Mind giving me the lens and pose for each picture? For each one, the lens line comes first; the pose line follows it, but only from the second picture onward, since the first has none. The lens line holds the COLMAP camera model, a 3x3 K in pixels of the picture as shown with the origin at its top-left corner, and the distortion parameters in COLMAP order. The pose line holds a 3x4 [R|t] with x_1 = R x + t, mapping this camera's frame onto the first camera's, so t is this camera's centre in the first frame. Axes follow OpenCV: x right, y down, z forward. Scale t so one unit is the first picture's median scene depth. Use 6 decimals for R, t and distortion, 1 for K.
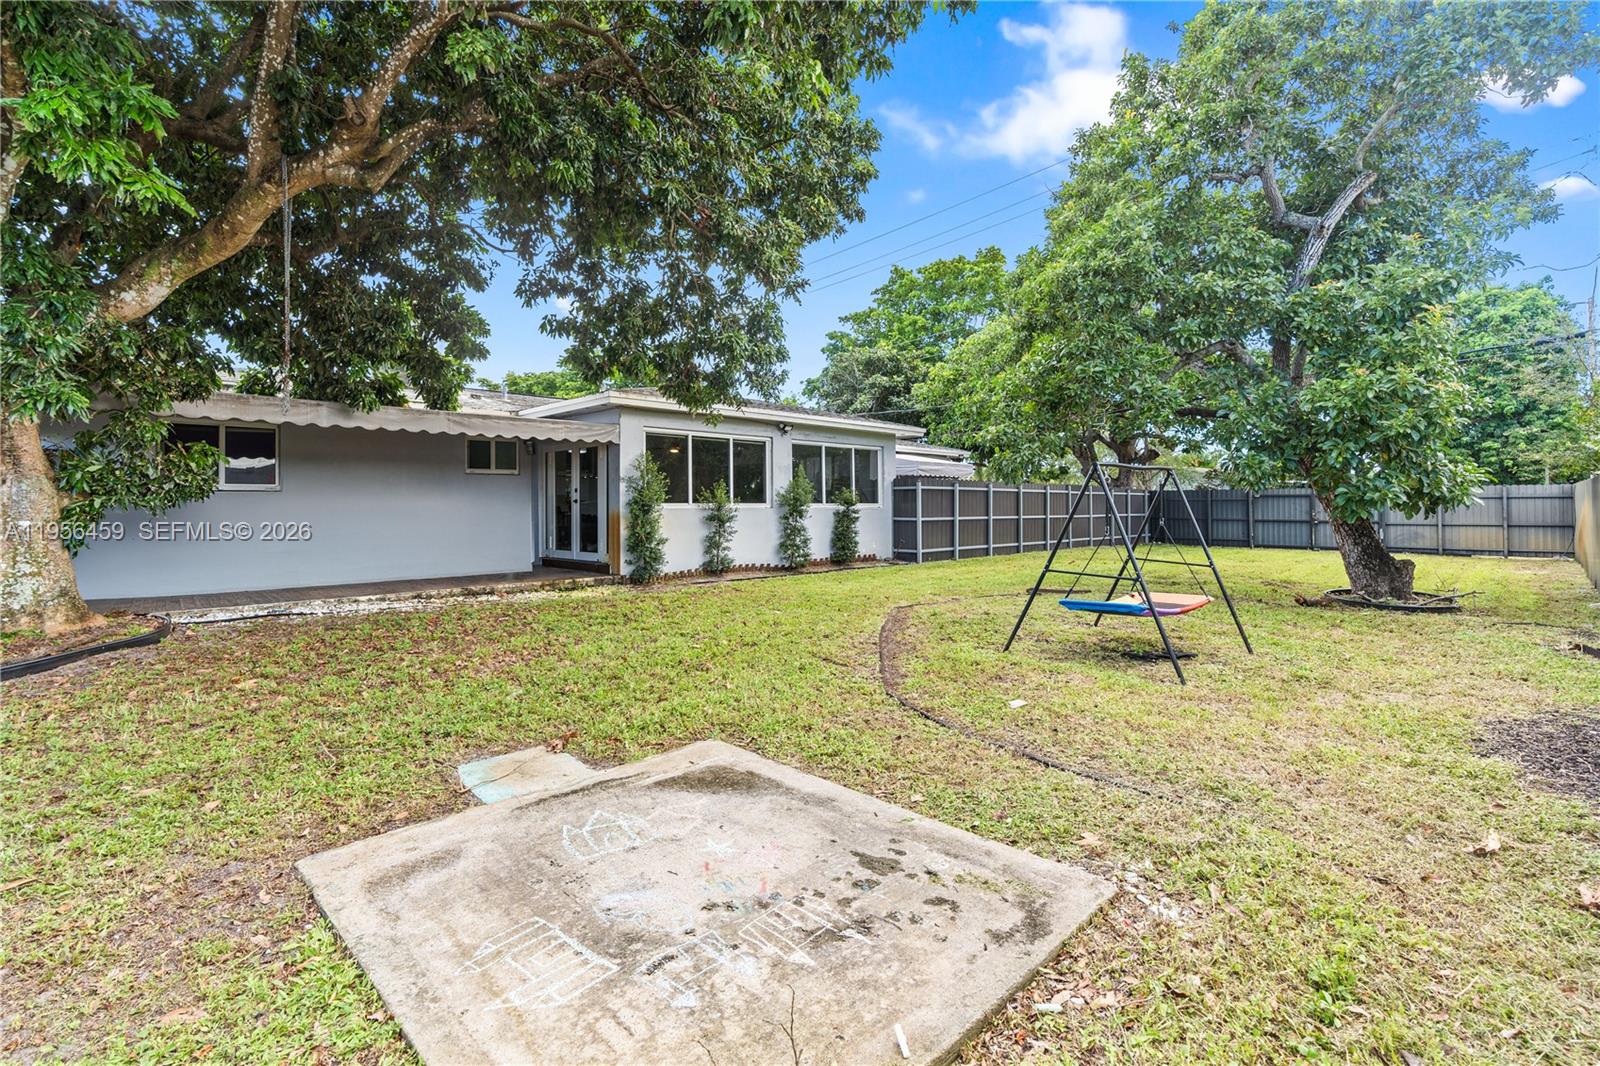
lens RADIAL K [[730.1, 0, 798.9], [0, 730.1, 523.9], [0, 0, 1]] dist [-0.003578, -0.000343]
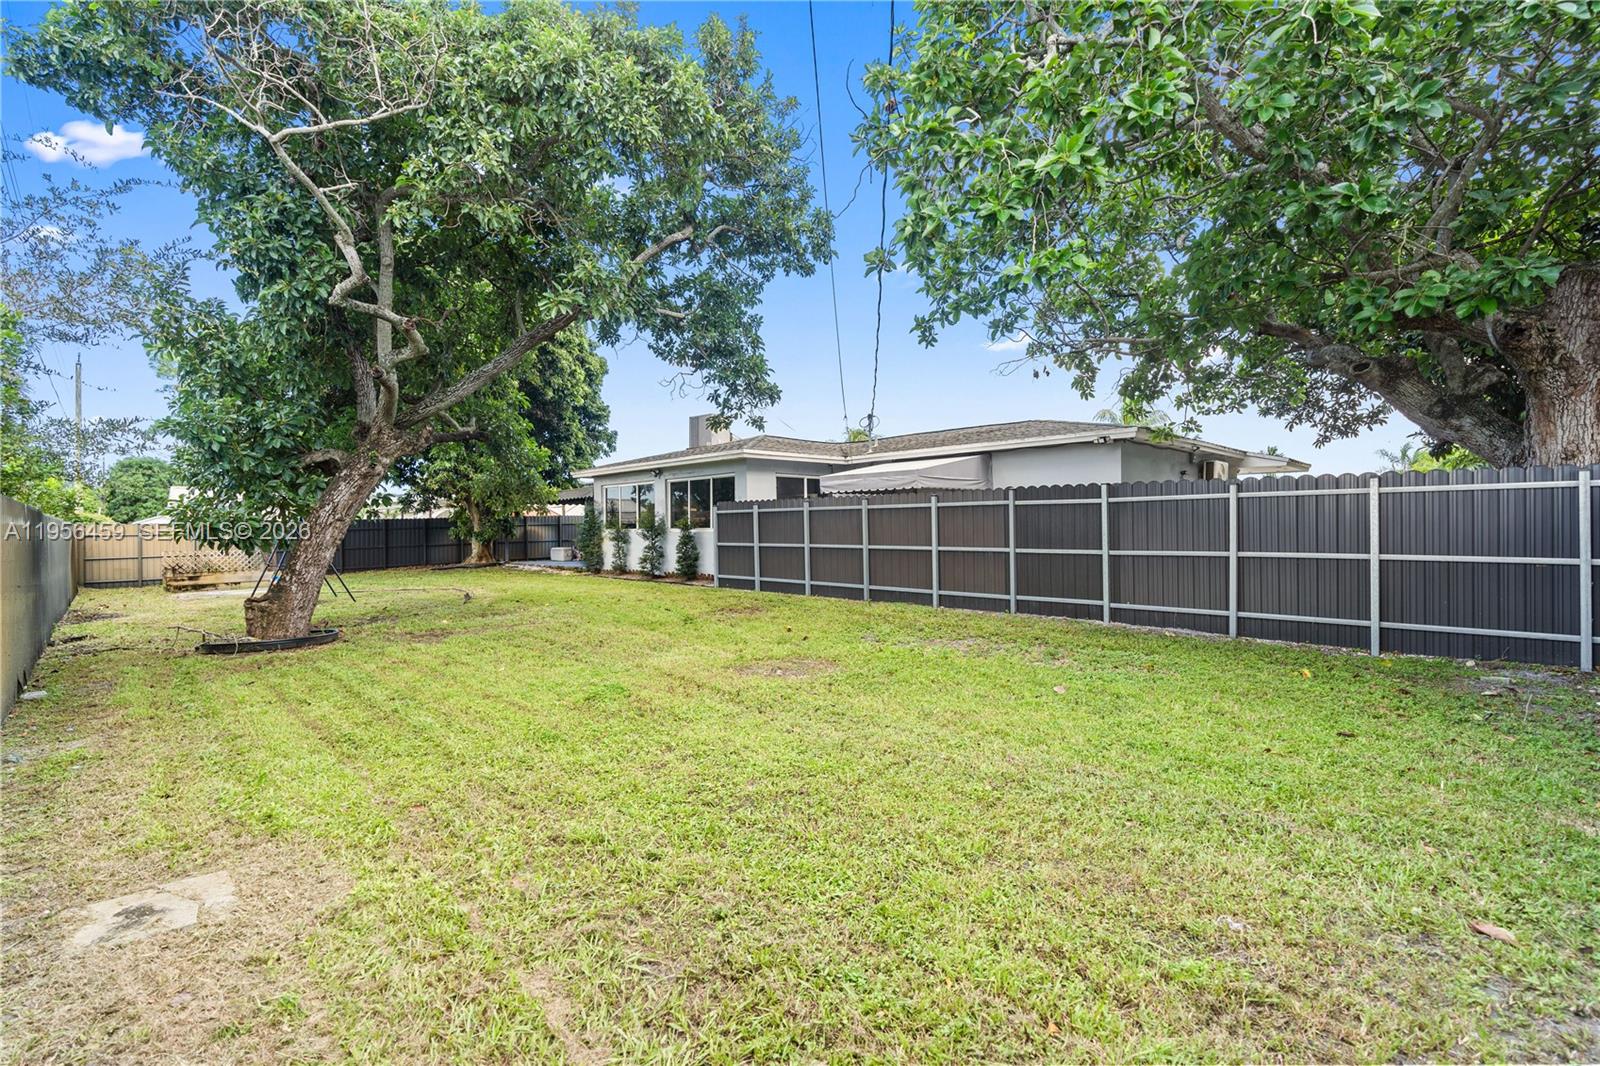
lens RADIAL K [[730.1, 0, 798.8], [0, 730.1, 532.5], [0, 0, 1]] dist [-0.003578, -0.000343]
pose [[-0.019362, 0.007327, -0.999786, 1.229586], [-0.022243, 0.999723, 0.007757, -0.034051], [0.999565, 0.022388, -0.019194, 1.197049]]
